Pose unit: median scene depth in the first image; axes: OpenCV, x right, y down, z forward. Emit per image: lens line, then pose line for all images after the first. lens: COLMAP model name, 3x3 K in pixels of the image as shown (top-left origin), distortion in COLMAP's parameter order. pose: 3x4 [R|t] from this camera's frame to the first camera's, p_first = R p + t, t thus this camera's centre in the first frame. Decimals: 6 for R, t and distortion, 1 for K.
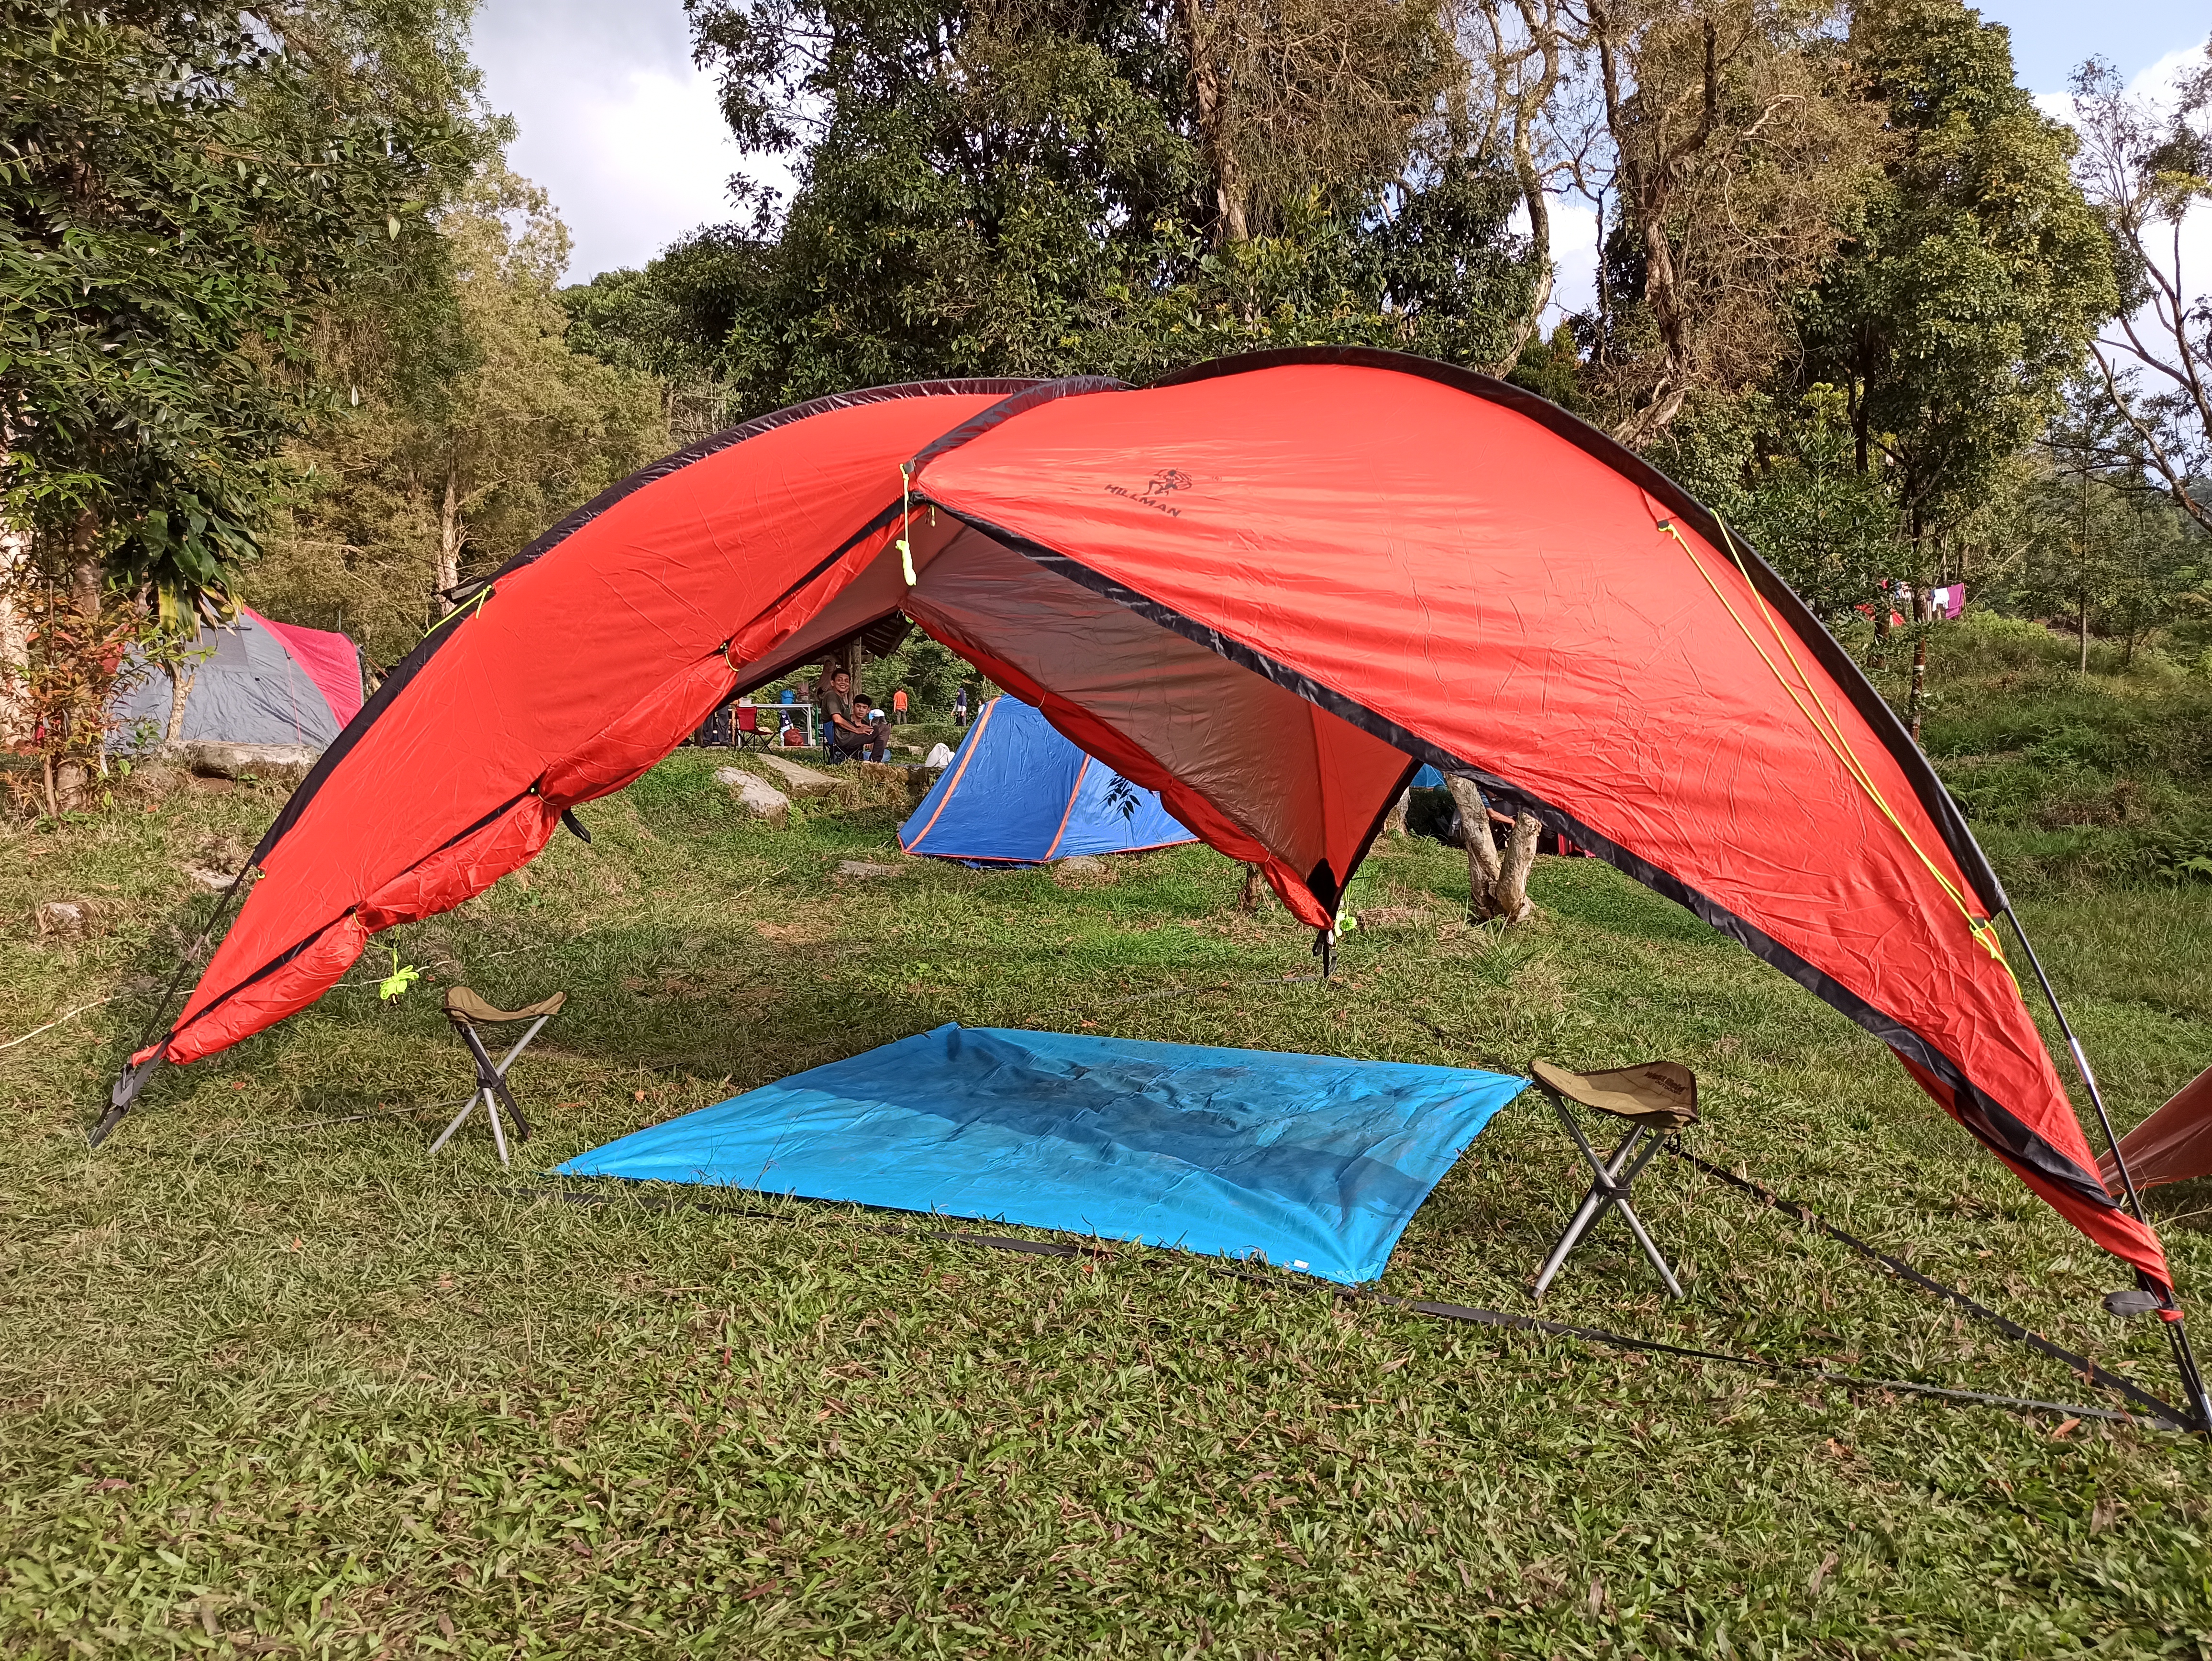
lens RADIAL K [[1593.2, 0, 1114.0], [0, 1593.2, 837.6], [0, 0, 1]] dist [0.010503, 0.003329]
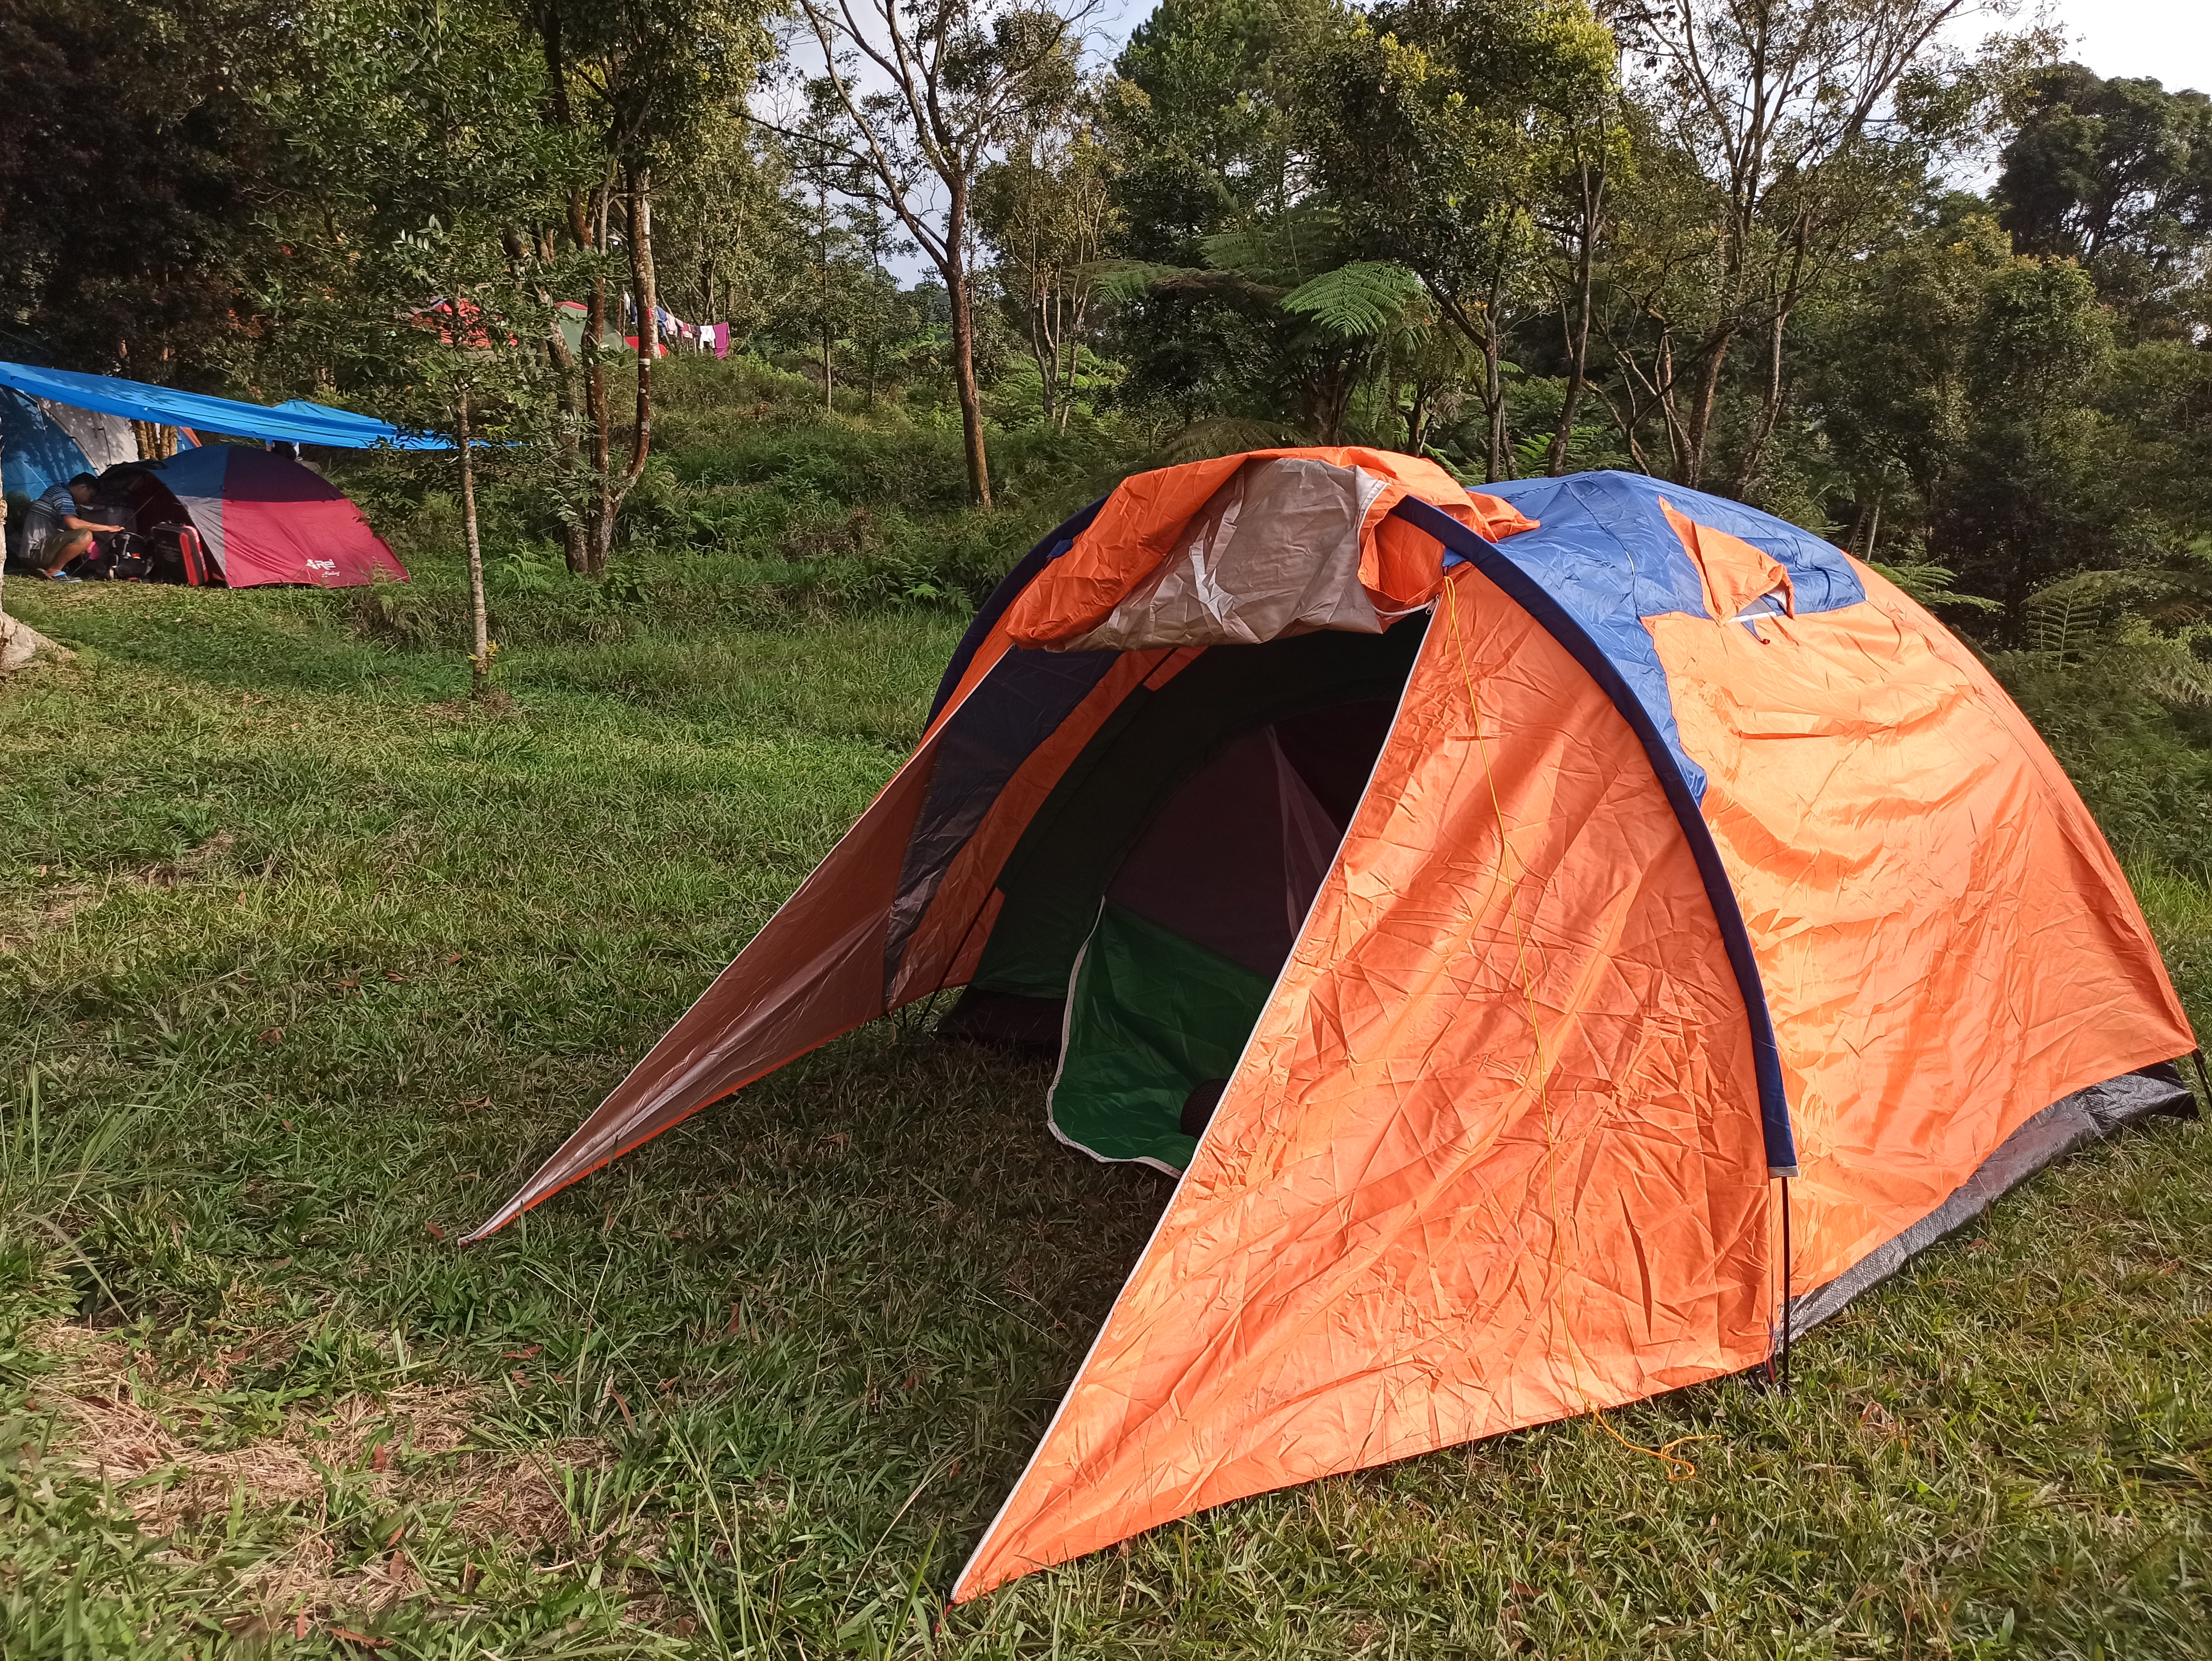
lens RADIAL K [[1593.2, 0, 1103.3], [0, 1593.2, 841.2], [0, 0, 1]] dist [0.010503, 0.003329]
pose [[0.768754, -0.104566, 0.630938, 0.120275], [0.011836, 0.988700, 0.149438, 0.020061], [-0.639435, -0.107414, 0.761305, 0.158979]]
